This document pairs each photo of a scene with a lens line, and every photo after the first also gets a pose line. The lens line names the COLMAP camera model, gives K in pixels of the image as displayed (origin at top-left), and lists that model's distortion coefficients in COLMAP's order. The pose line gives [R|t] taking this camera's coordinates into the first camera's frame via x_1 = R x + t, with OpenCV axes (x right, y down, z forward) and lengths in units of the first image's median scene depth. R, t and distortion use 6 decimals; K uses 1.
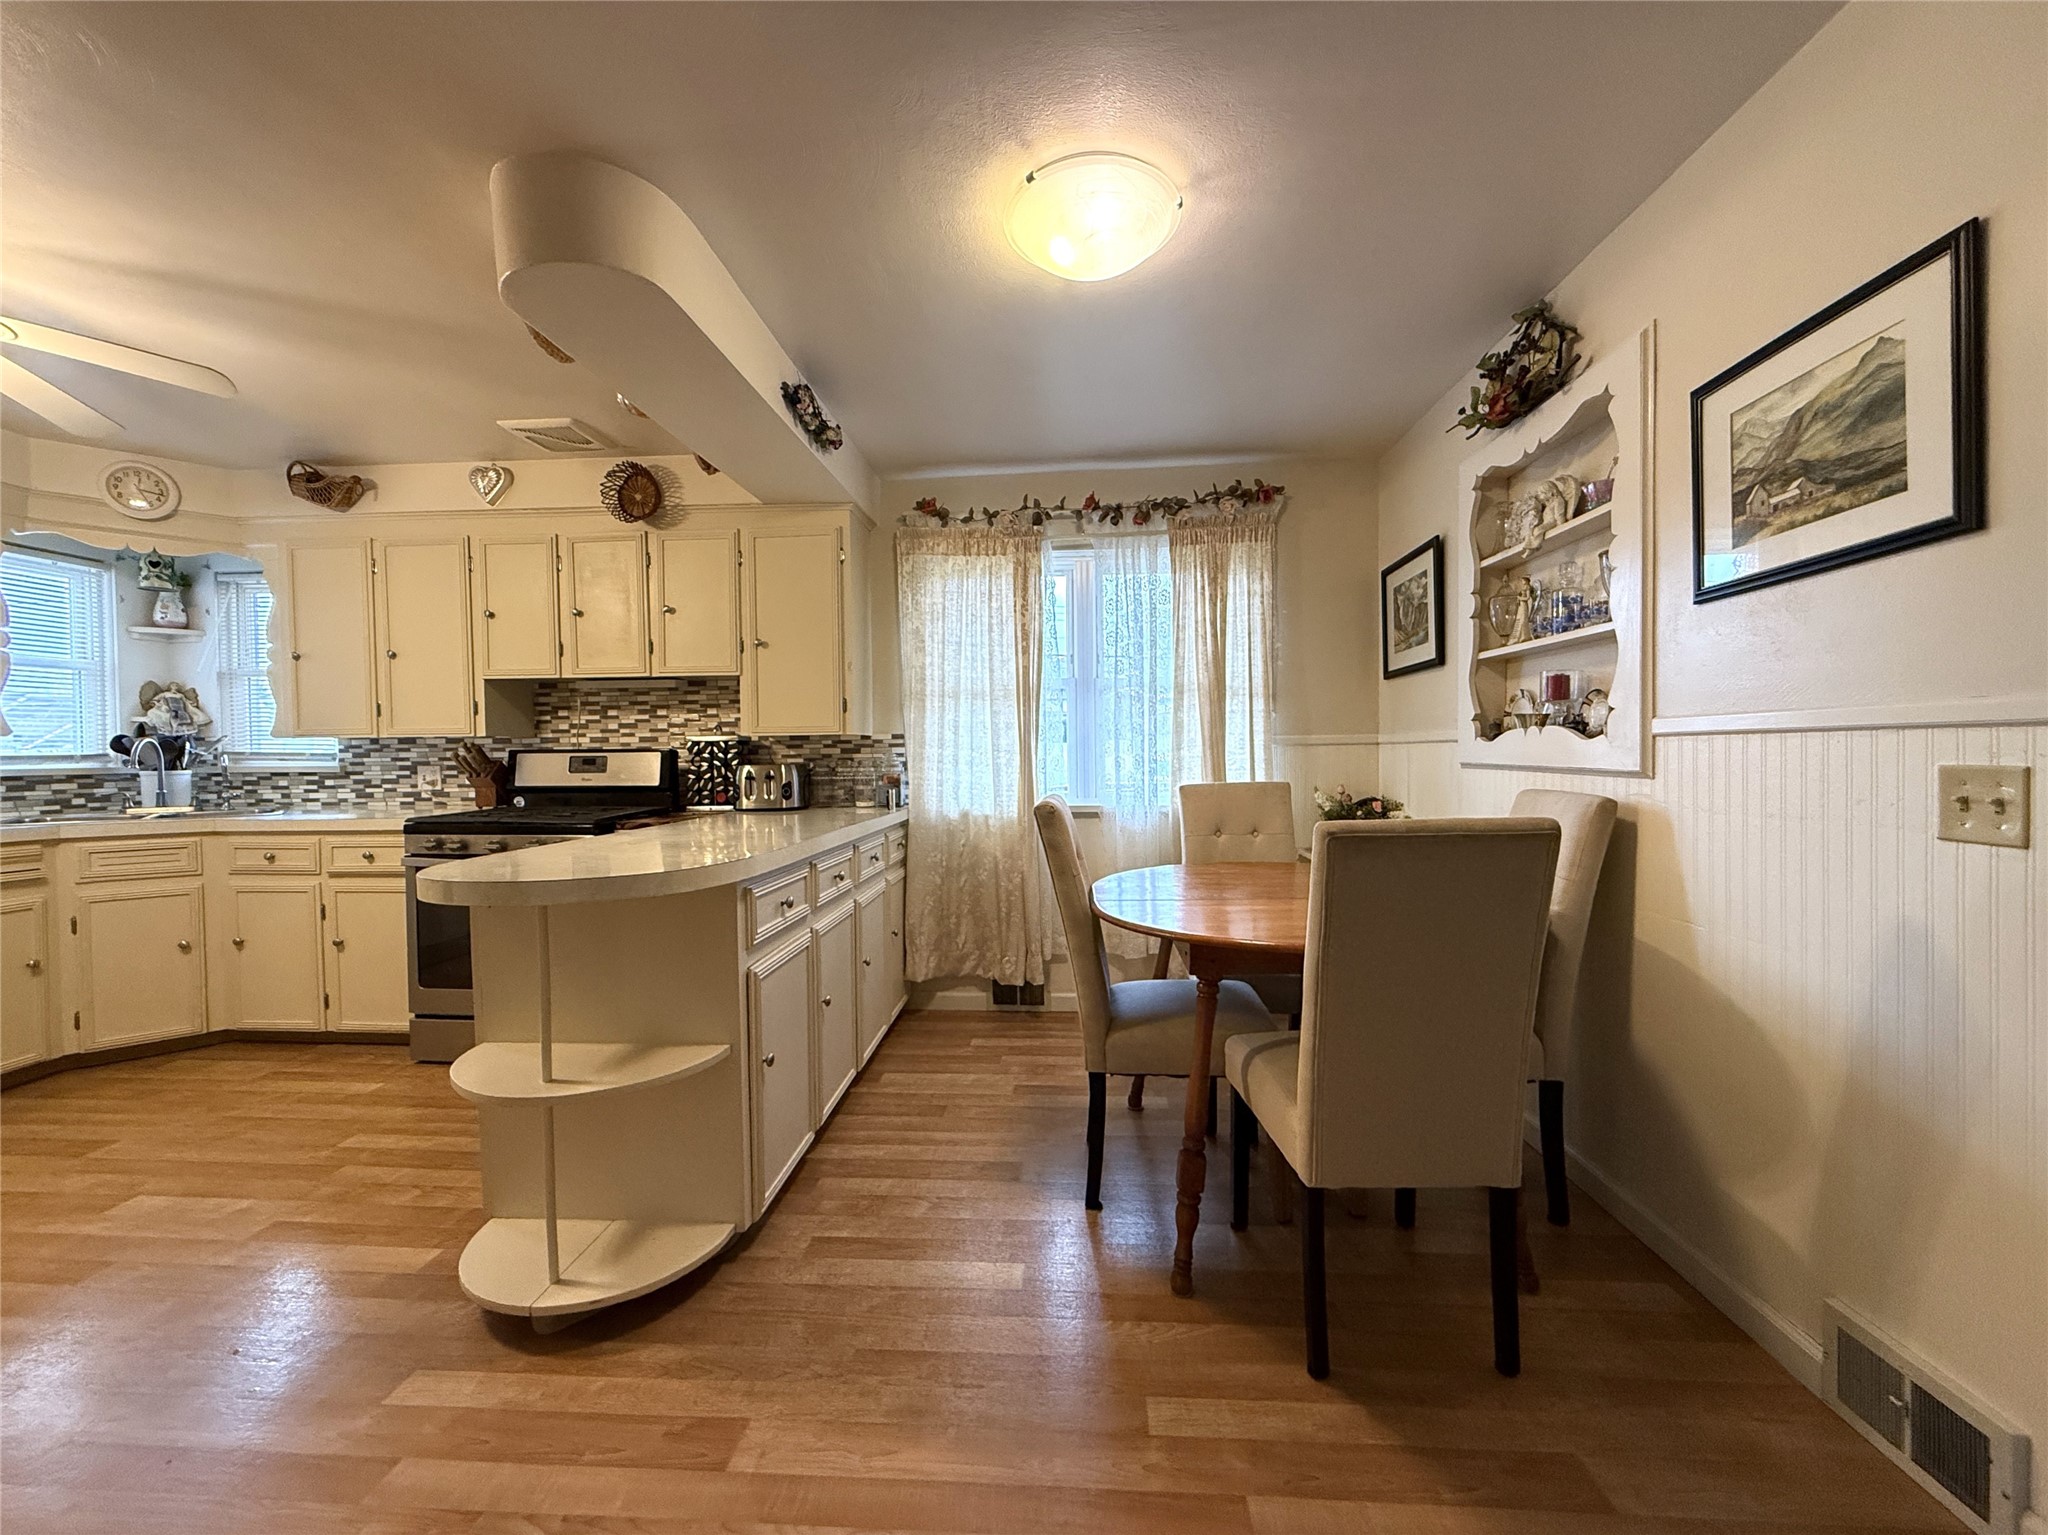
lens RADIAL K [[810.9, 0, 1024.5], [0, 810.9, 766.5], [0, 0, 1]] dist [-0.001006, -0.000149]
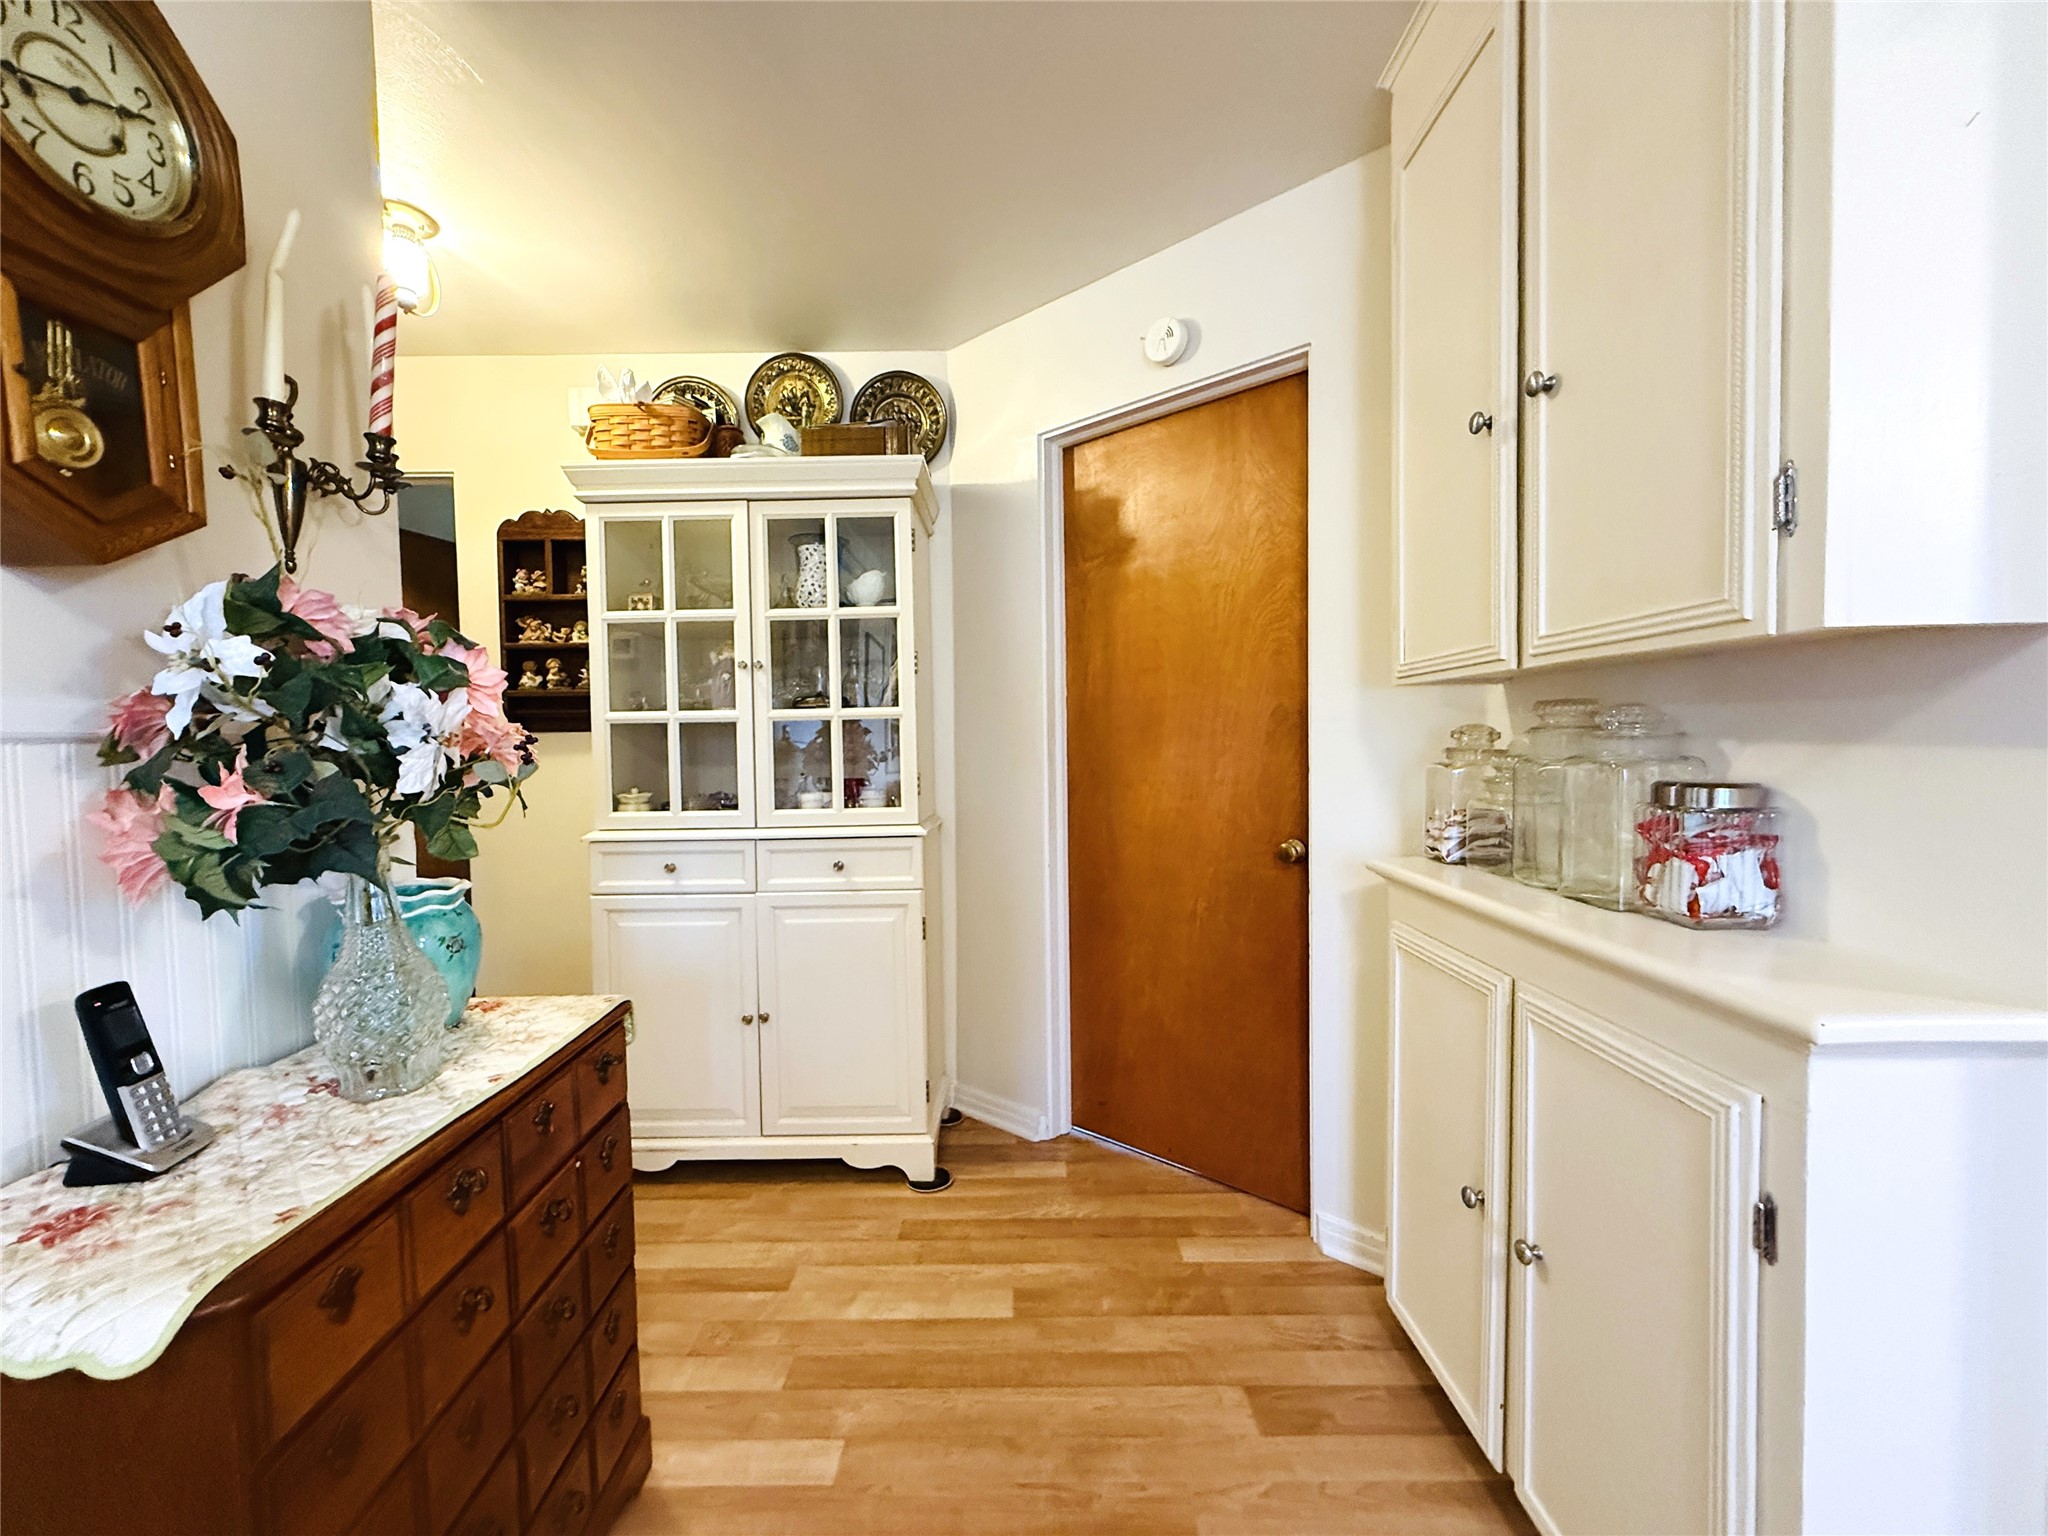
lens RADIAL K [[813.7, 0, 1016.5], [0, 813.7, 770.8], [0, 0, 1]] dist [-0.000193, -0.000454]
pose [[-0.997307, 0.031146, -0.066391, -0.689603], [0.027918, 0.998408, 0.049011, -0.013642], [0.067812, 0.047025, -0.996589, 1.129482]]
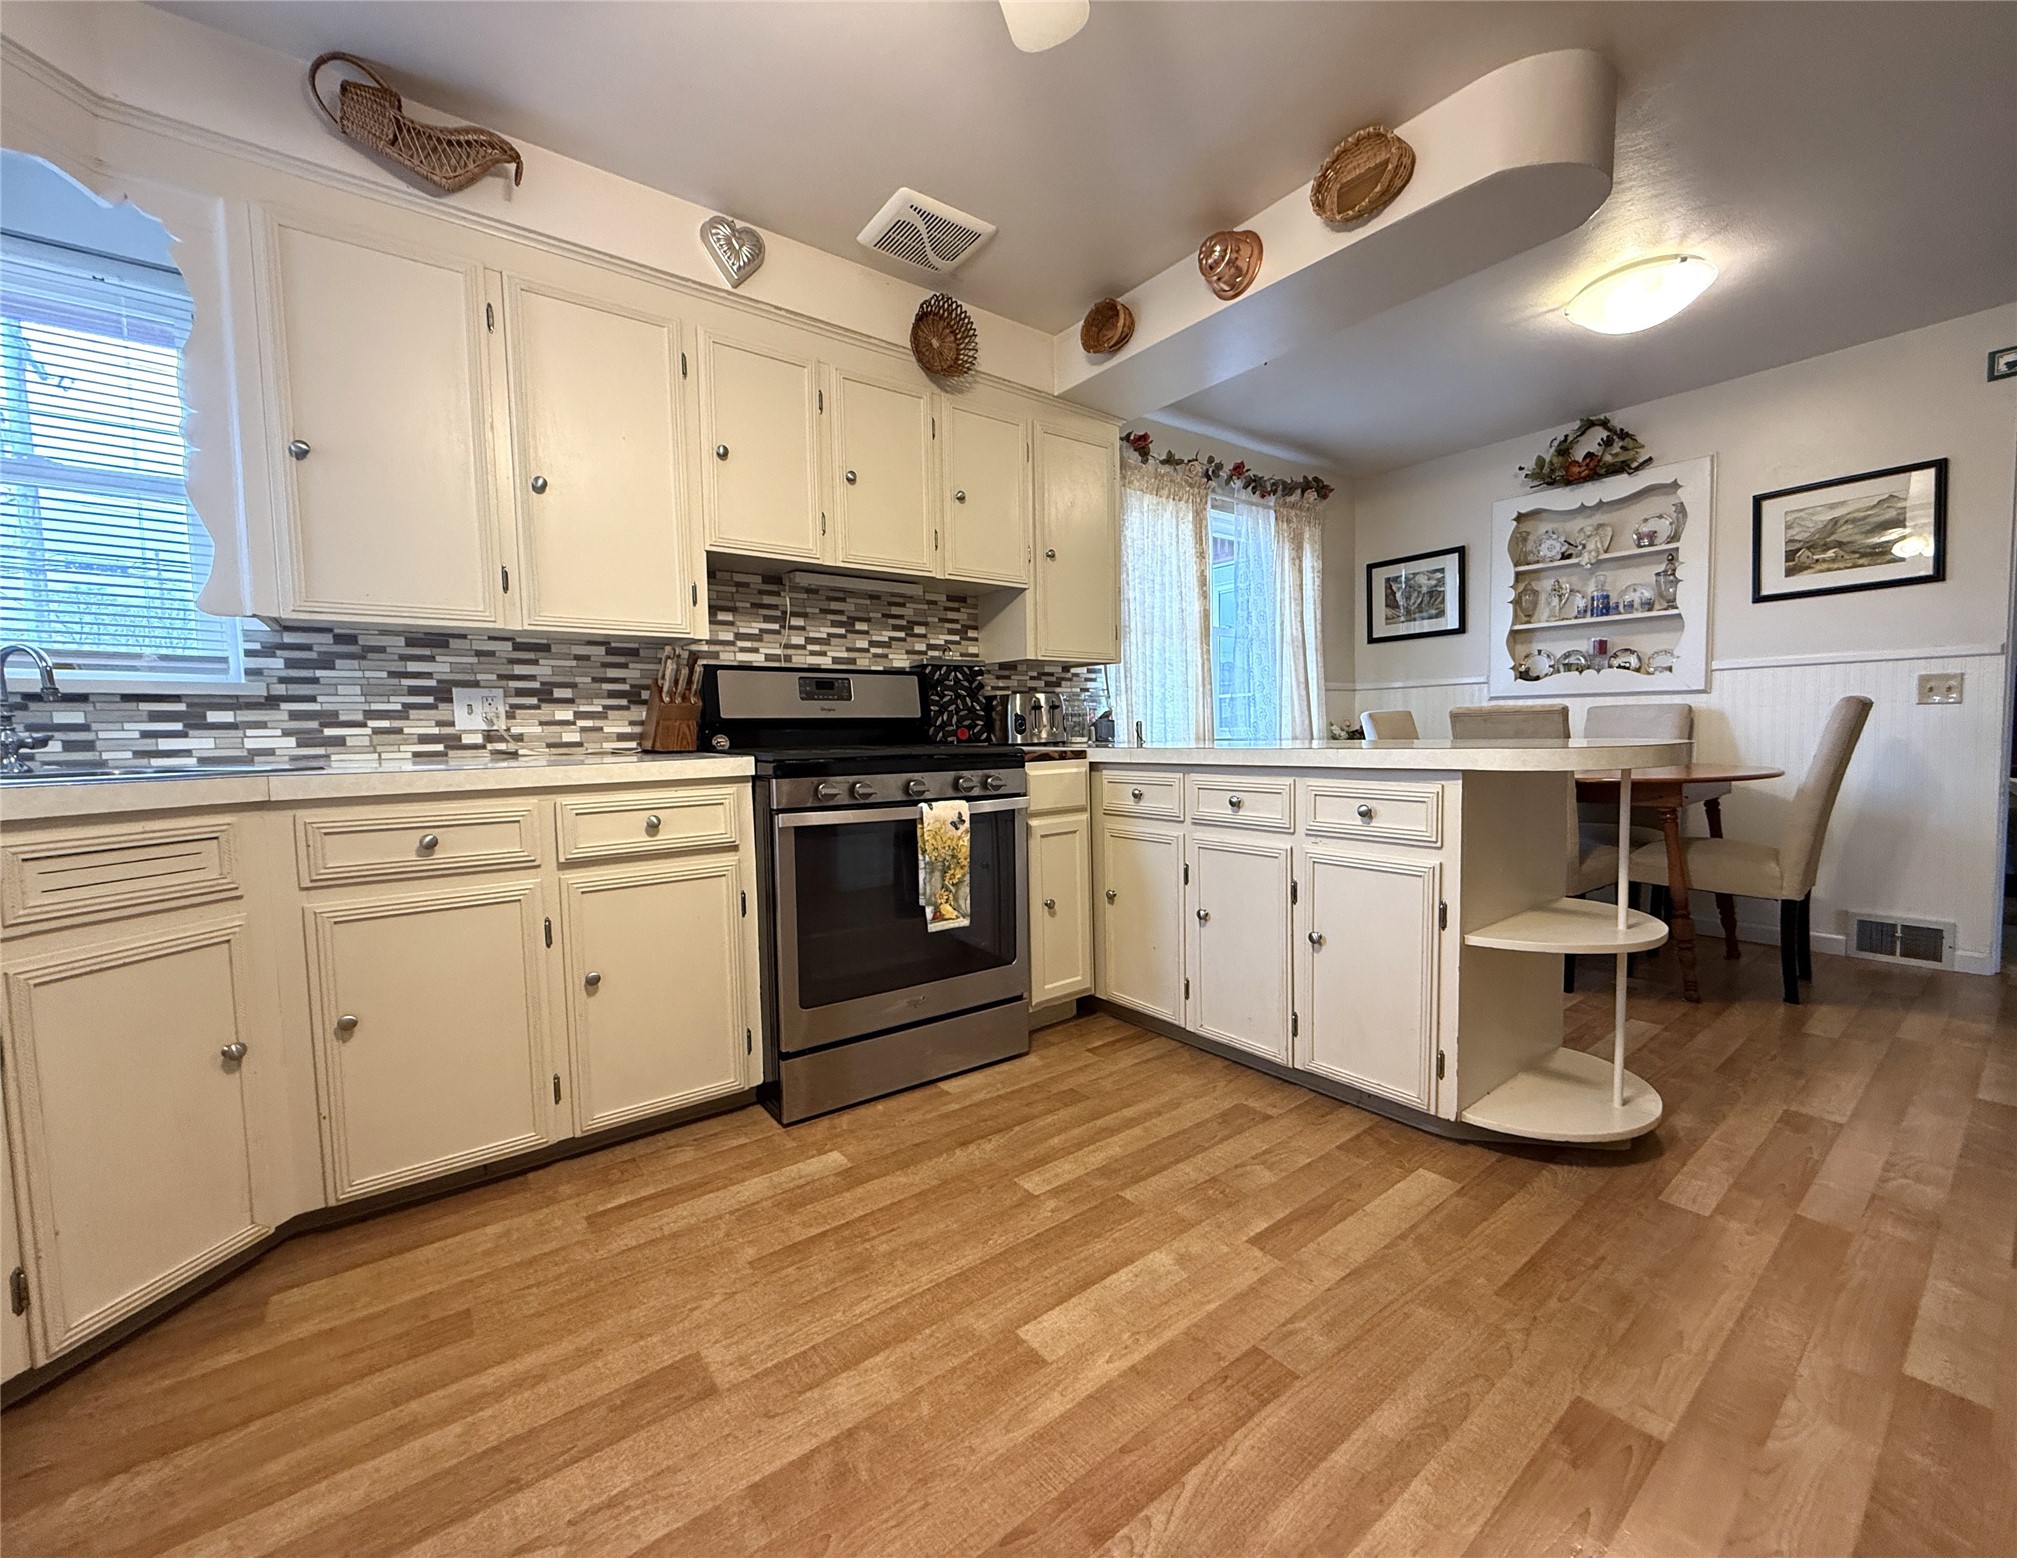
lens RADIAL K [[829.6, 0, 1012.0], [0, 829.6, 781.0], [0, 0, 1]] dist [-0.001497, -0.000001]
pose [[0.743632, -0.042959, 0.667207, -0.970441], [0.023818, 0.999002, 0.037776, 0.059366], [-0.668164, -0.012200, 0.743914, 0.351585]]
